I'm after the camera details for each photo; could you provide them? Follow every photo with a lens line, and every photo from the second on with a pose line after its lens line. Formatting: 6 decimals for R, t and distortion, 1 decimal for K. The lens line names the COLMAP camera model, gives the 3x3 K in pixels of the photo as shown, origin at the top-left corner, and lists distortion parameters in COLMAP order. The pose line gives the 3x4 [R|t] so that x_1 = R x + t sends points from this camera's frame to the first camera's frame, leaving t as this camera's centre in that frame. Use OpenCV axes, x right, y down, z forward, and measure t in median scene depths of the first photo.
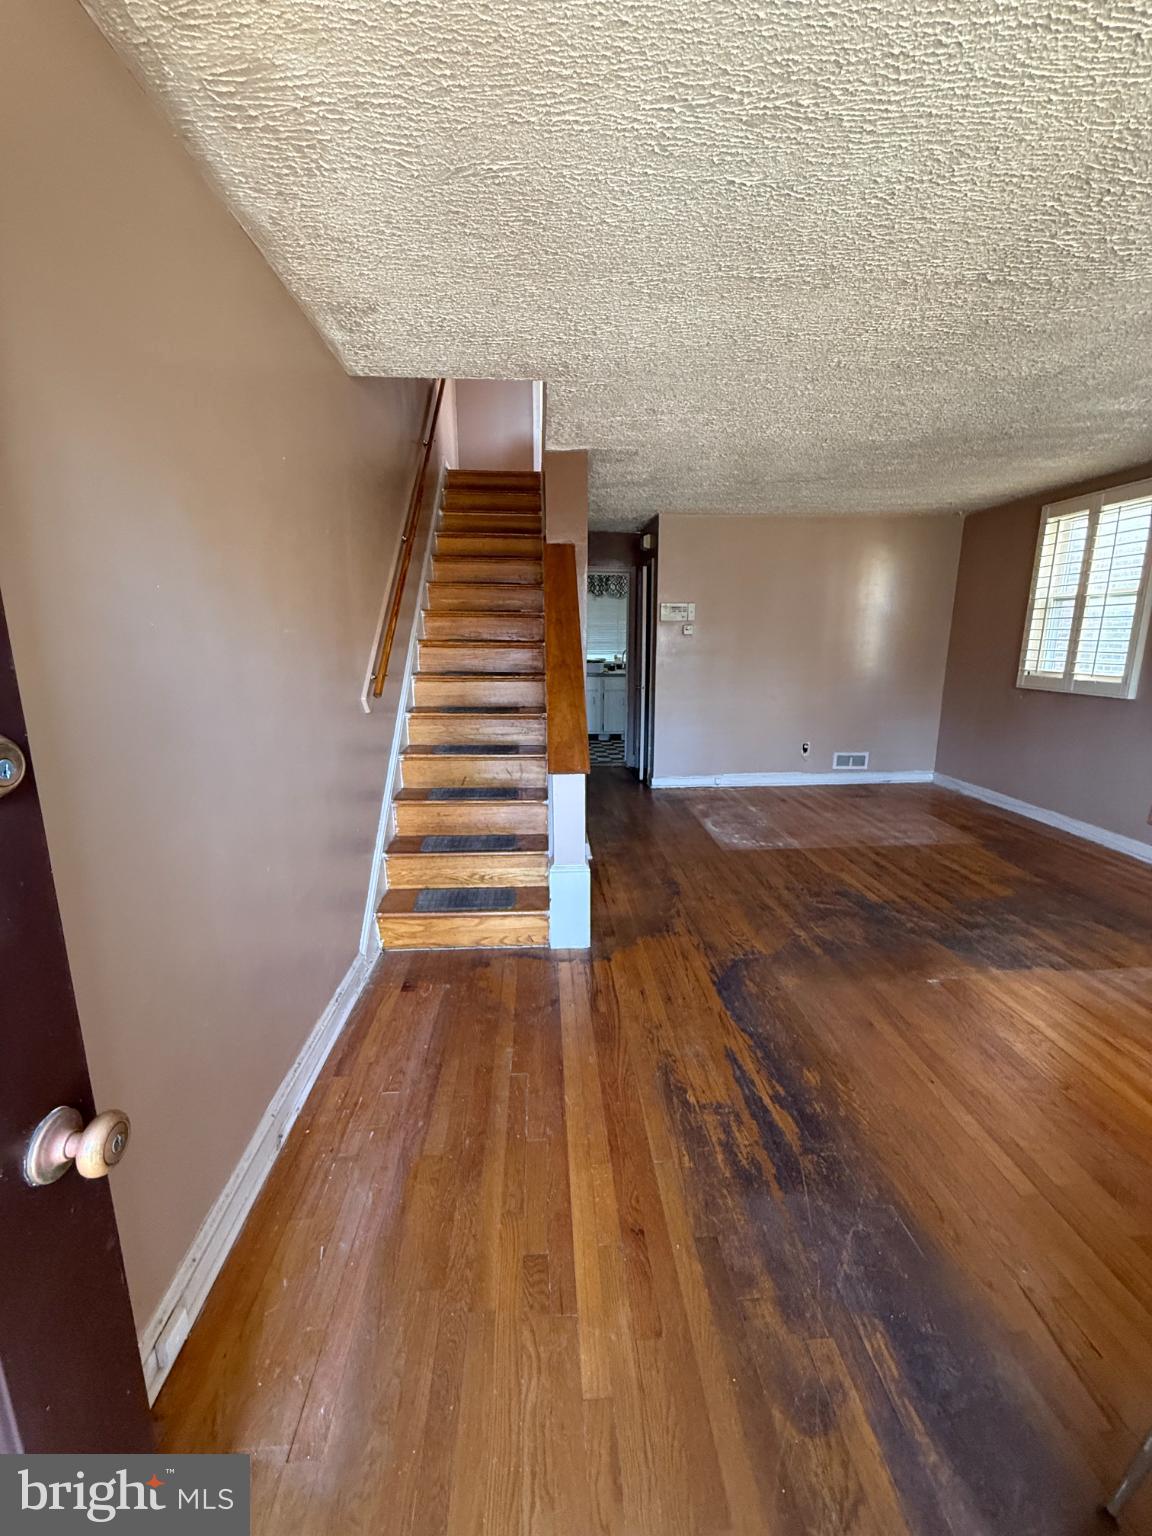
lens RADIAL K [[611.8, 0, 574.5], [0, 611.8, 766.2], [0, 0, 1]] dist [-0.000617, 0.000614]
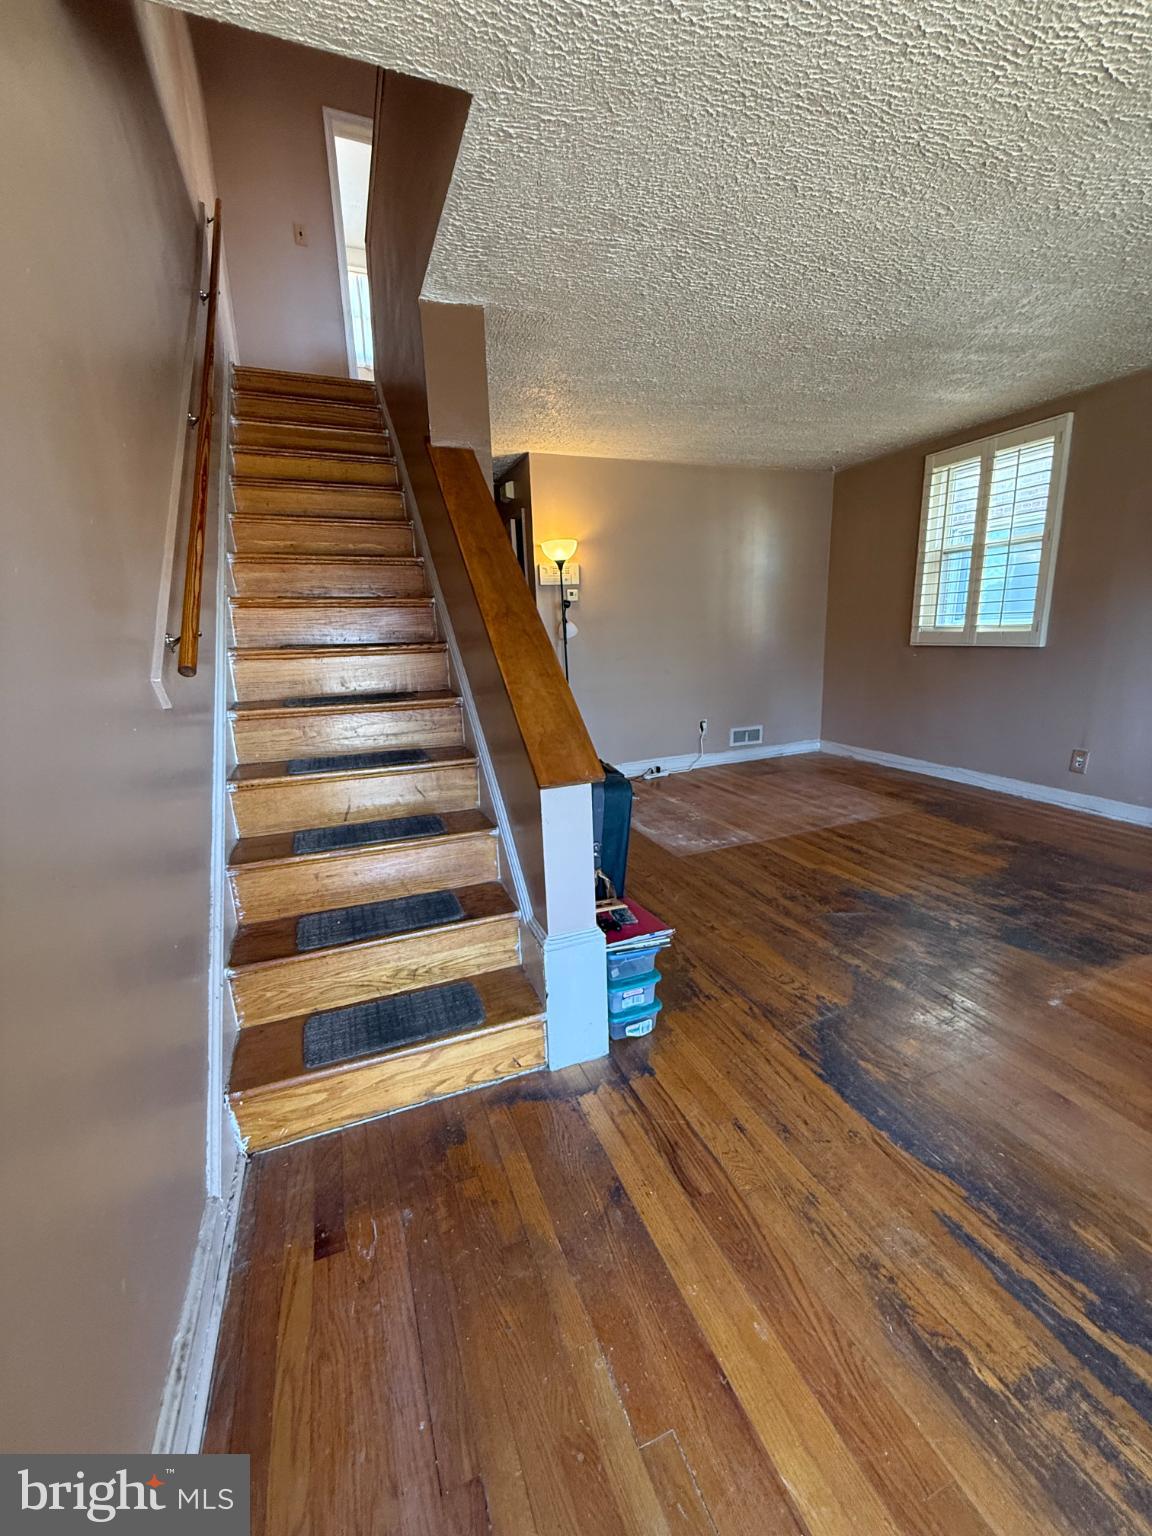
lens RADIAL K [[611.8, 0, 573.5], [0, 611.8, 765.2], [0, 0, 1]] dist [-0.000617, 0.000614]
pose [[0.948782, -0.098309, 0.300248, -0.160945], [0.096873, 0.995102, 0.019706, -0.016288], [-0.300715, 0.010389, 0.953658, 0.380780]]
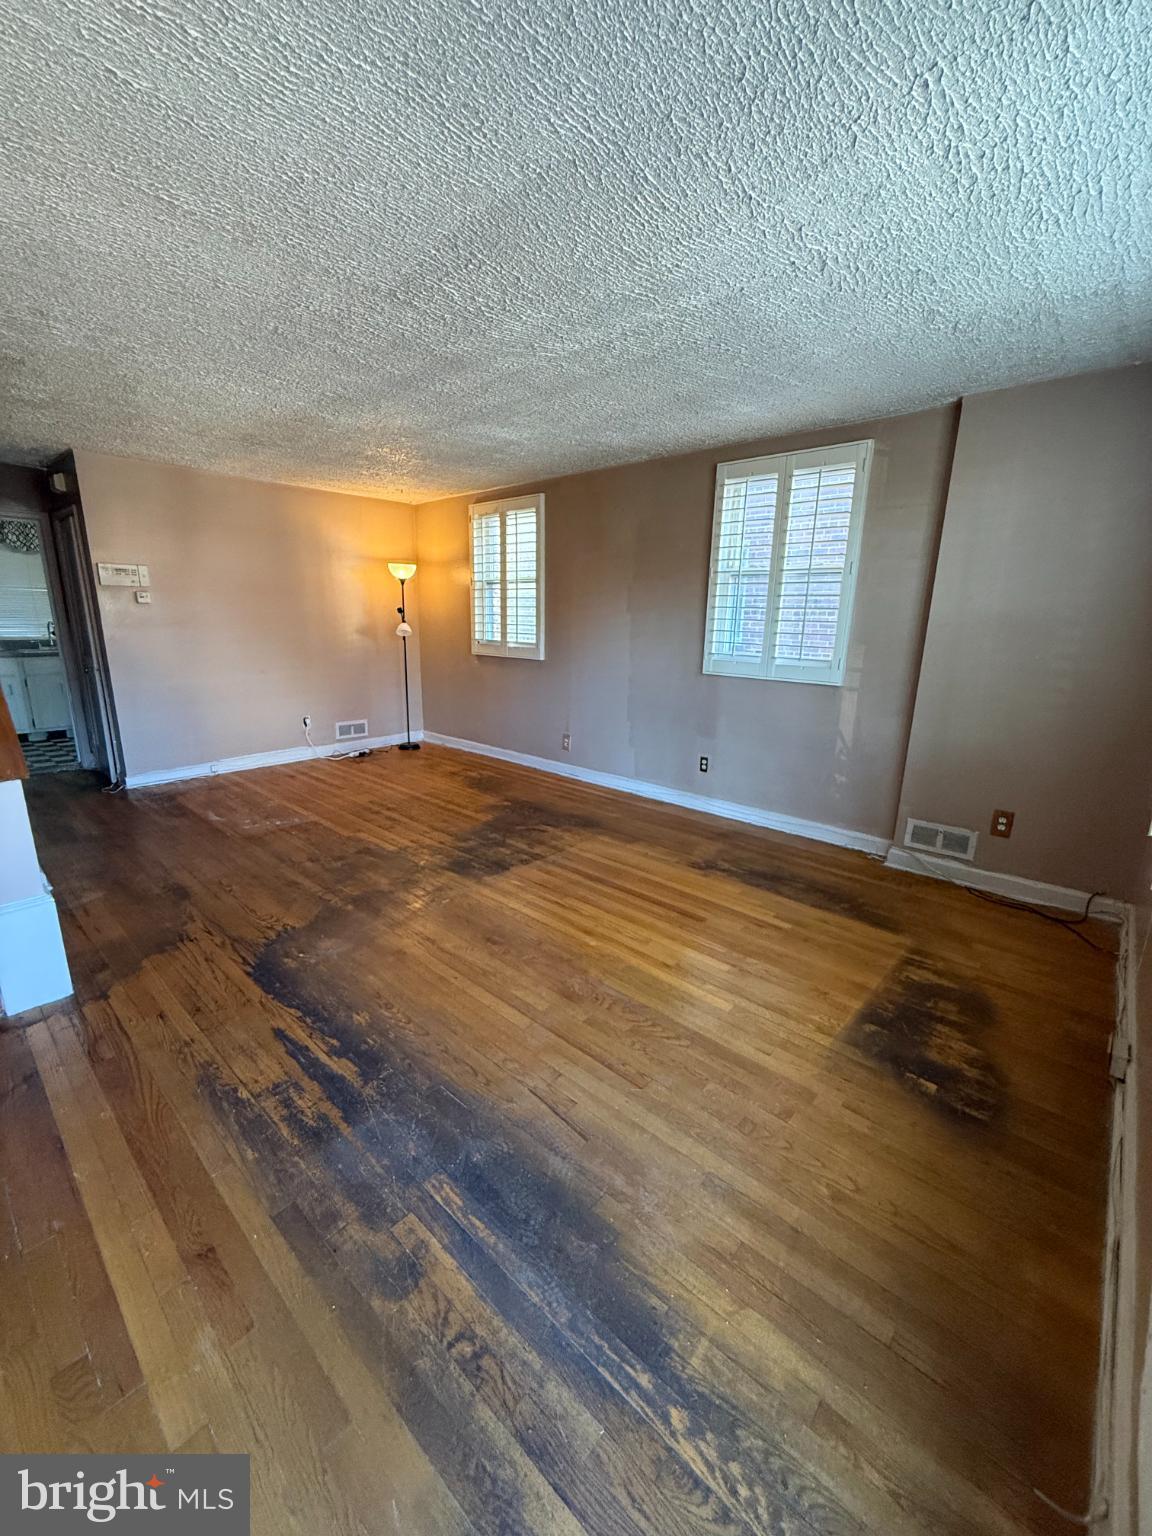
lens RADIAL K [[611.8, 0, 571.1], [0, 611.8, 763.7], [0, 0, 1]] dist [-0.000617, 0.000614]
pose [[0.713913, -0.151172, 0.683721, -0.010754], [0.127228, 0.988169, 0.085639, 0.013979], [-0.688579, 0.025850, 0.724701, -0.029028]]
